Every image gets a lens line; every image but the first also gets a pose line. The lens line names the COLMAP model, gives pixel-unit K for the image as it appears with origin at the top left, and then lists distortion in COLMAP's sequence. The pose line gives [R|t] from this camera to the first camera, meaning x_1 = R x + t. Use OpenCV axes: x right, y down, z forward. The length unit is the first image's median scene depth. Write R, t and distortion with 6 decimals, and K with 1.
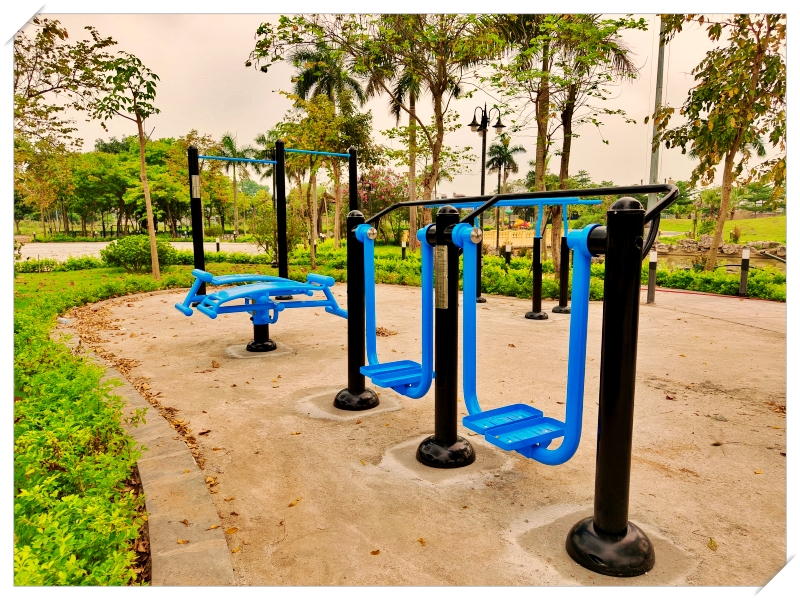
lens RADIAL K [[561.7, 0, 413.4], [0, 561.7, 302.6], [0, 0, 1]] dist [0.003625, -0.006953]
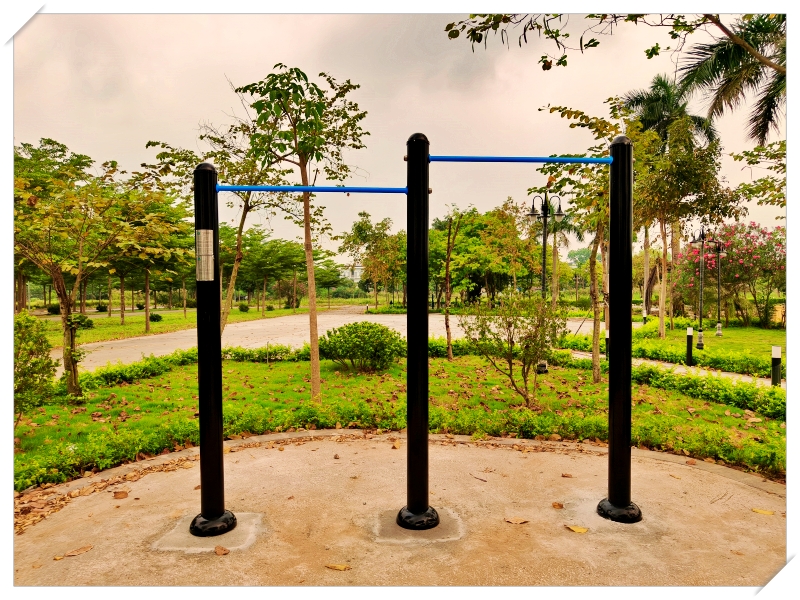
lens RADIAL K [[561.7, 0, 401.4], [0, 561.7, 306.2], [0, 0, 1]] dist [0.003625, -0.006953]
pose [[0.824233, 0.007964, -0.566194, -0.011518], [-0.072646, 0.993126, -0.091784, -0.099905], [0.561571, 0.116783, 0.819146, 0.530097]]
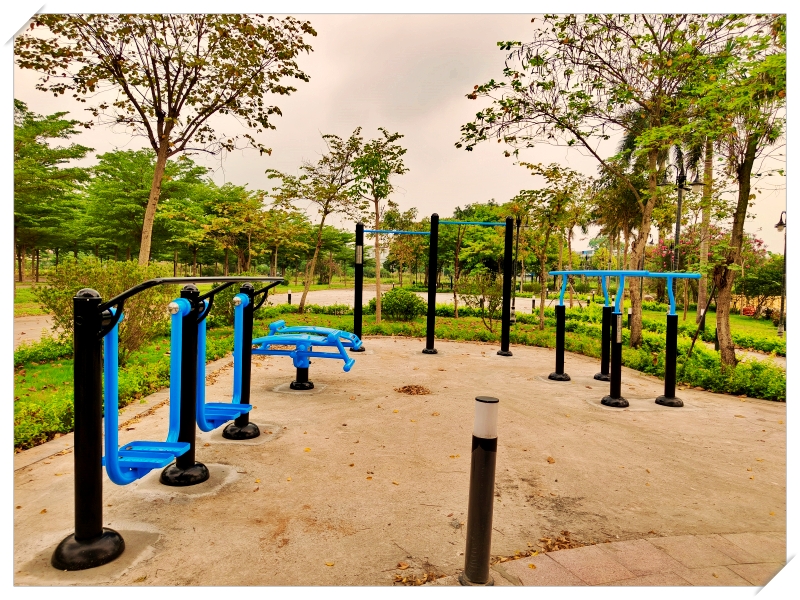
lens RADIAL K [[561.7, 0, 401.9], [0, 561.7, 302.3], [0, 0, 1]] dist [0.003625, -0.006953]
pose [[0.802688, 0.053113, -0.594029, 0.308647], [-0.111909, 0.991748, -0.062544, -0.025591], [0.585805, 0.116680, 0.802009, 0.056084]]
